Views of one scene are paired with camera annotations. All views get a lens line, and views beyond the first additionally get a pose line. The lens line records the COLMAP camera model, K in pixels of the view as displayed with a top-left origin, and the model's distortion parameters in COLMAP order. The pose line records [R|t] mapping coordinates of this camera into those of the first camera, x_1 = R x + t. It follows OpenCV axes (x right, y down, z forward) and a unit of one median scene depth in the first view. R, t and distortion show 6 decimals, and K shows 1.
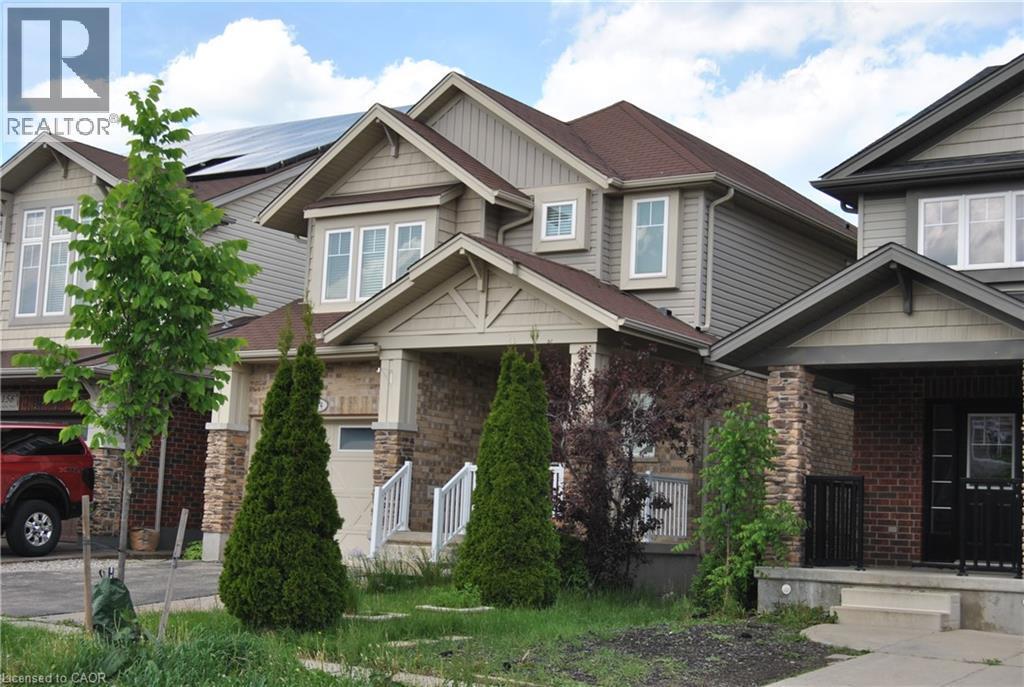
lens RADIAL K [[1561.5, 0, 512.0], [0, 1561.5, 343.5], [0, 0, 1]] dist [-0.005453, -0.007704]
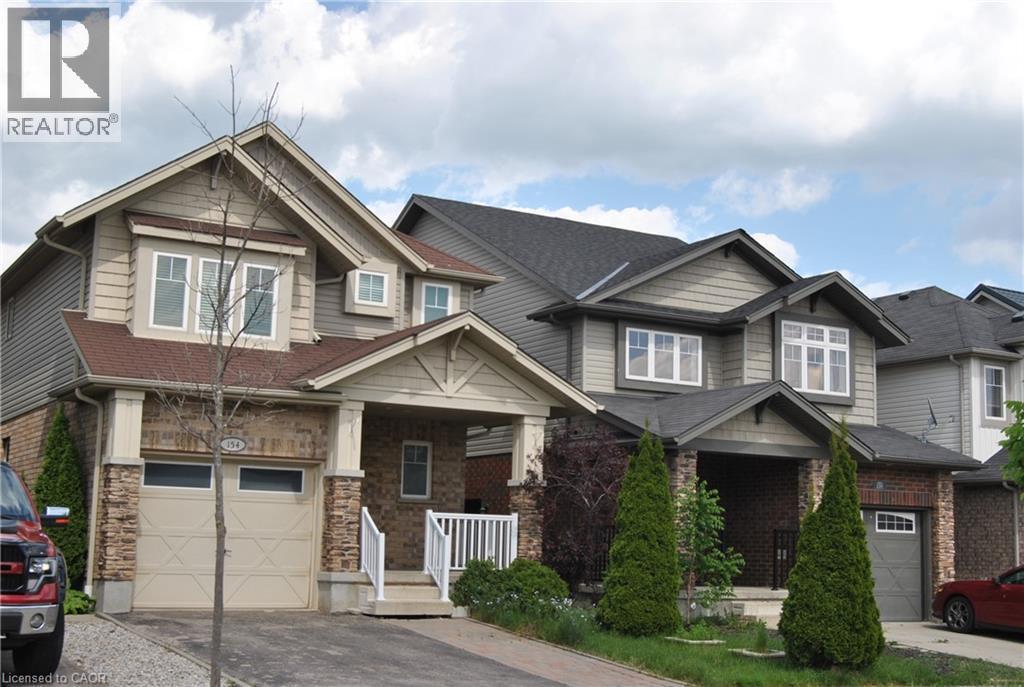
lens RADIAL K [[1359.8, 0, 512.0], [0, 1359.8, 343.5], [0, 0, 1]] dist [-0.023260, -0.021021]
pose [[0.433227, 0.098317, 0.895906, -0.862731], [-0.116144, 0.991834, -0.052681, 0.001506], [-0.893770, -0.081231, 0.441109, 0.503026]]
